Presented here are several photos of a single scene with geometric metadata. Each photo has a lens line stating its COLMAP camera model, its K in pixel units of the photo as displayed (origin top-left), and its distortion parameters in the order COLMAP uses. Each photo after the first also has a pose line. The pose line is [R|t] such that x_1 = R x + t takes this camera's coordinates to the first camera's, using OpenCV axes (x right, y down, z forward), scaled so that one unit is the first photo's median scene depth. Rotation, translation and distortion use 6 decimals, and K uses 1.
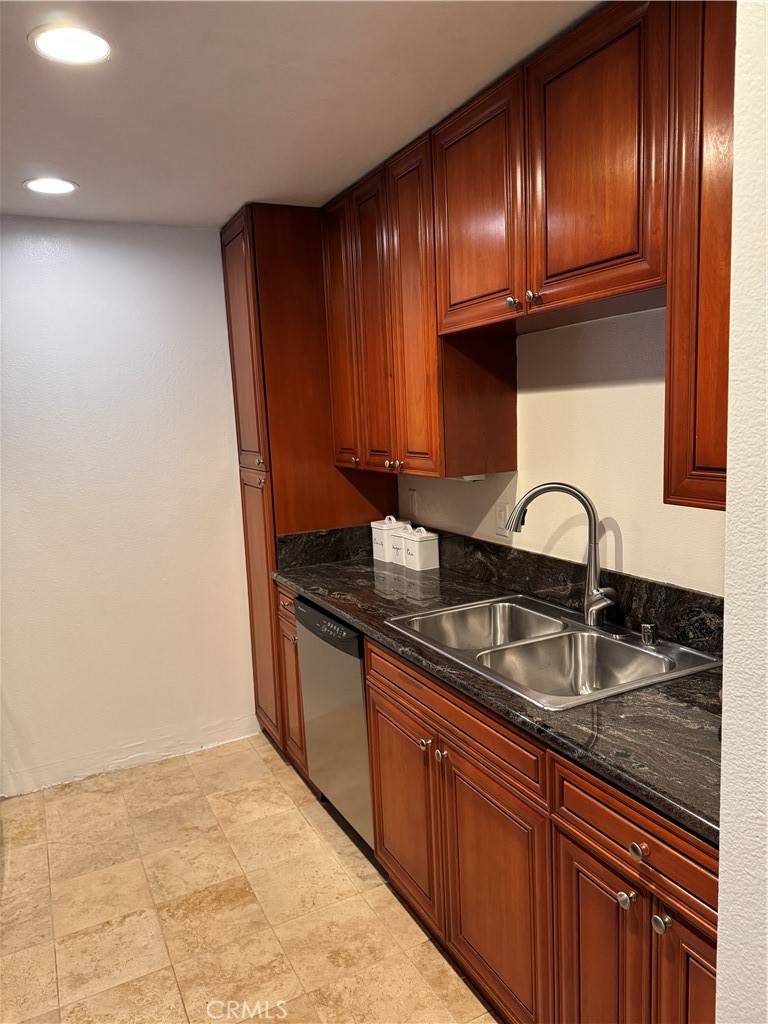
lens RADIAL K [[711.1, 0, 380.9], [0, 711.1, 514.9], [0, 0, 1]] dist [-0.004627, -0.003417]
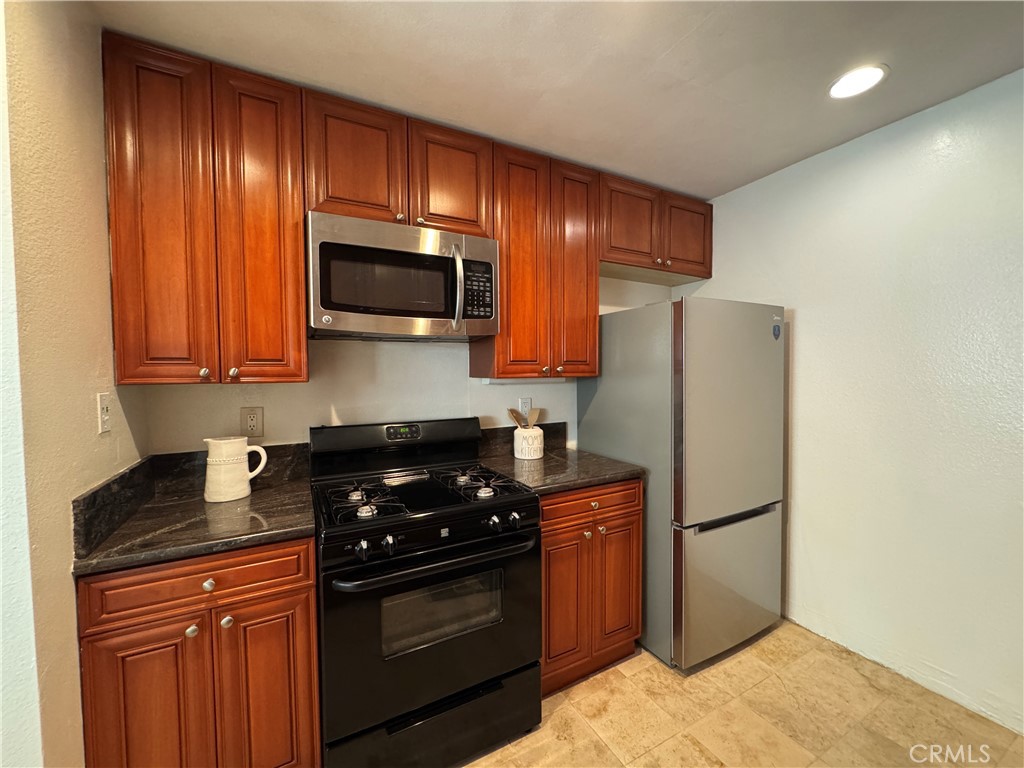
lens RADIAL K [[411.1, 0, 513.6], [0, 411.1, 384.6], [0, 0, 1]] dist [-0.003354, -0.000011]
pose [[0.030894, 0.083639, -0.996017, 0.135159], [-0.132549, 0.988035, 0.078857, 0.000422], [0.990695, 0.129584, 0.041611, 0.457220]]
